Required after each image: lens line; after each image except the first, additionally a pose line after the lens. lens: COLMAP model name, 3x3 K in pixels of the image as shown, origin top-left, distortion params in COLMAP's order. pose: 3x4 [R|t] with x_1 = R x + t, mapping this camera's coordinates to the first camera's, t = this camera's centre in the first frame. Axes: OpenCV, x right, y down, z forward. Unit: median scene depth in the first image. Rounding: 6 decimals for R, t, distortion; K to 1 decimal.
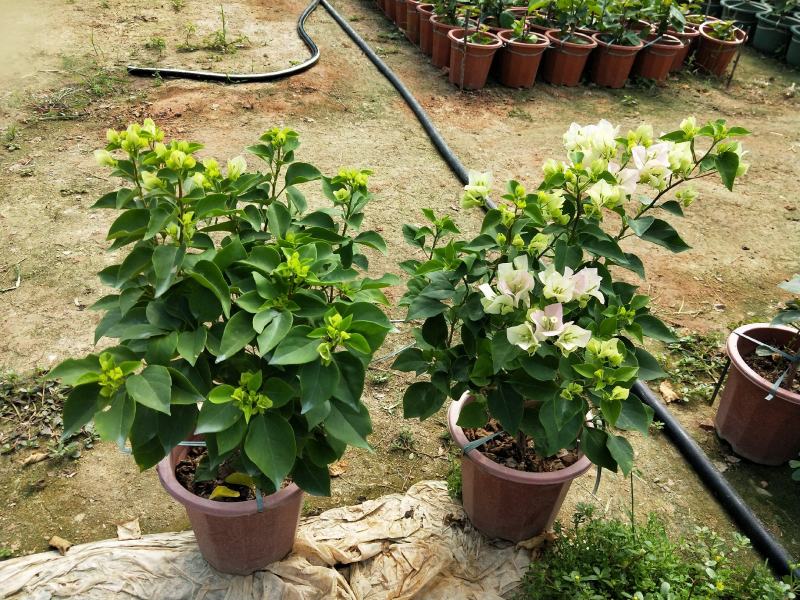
lens RADIAL K [[717.8, 0, 423.5], [0, 717.8, 302.7], [0, 0, 1]] dist [-0.007364, -0.020595]
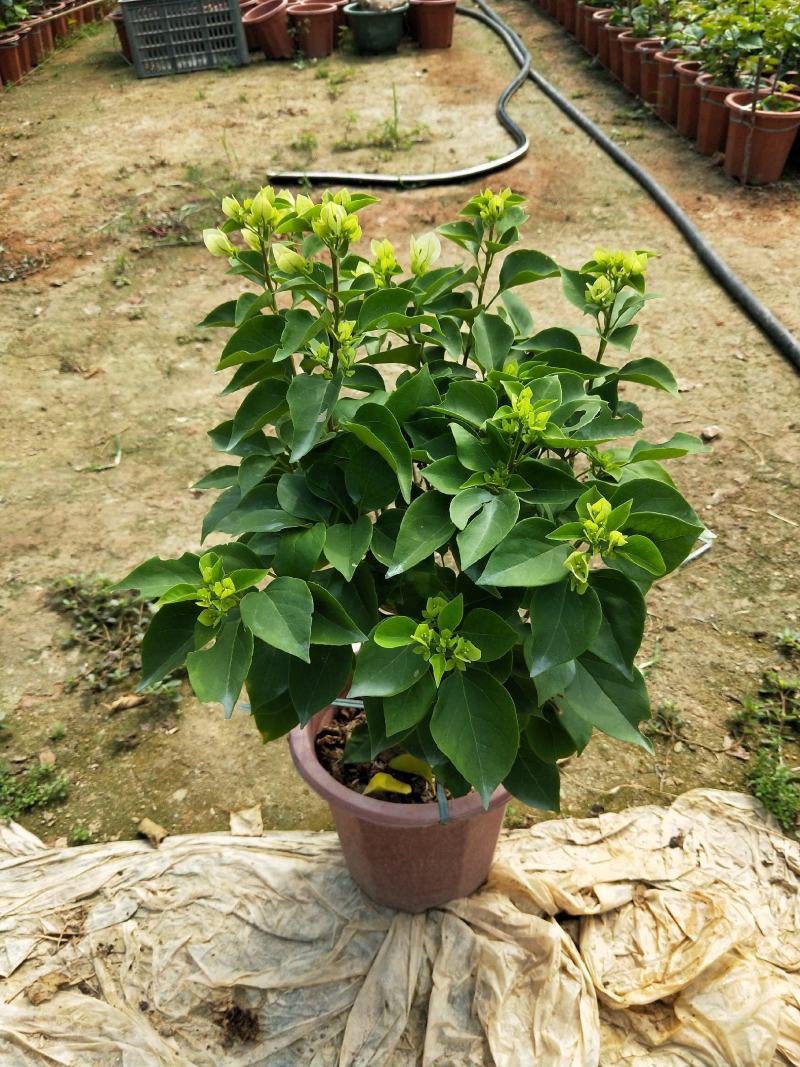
lens RADIAL K [[886.3, 0, 402.7], [0, 886.3, 552.6], [0, 0, 1]] dist [0.064858, -0.246239]
pose [[0.970295, 0.040292, -0.238544, -0.081721], [-0.030255, 0.998502, 0.045592, 0.023478], [0.240024, -0.037021, 0.970061, 0.238266]]
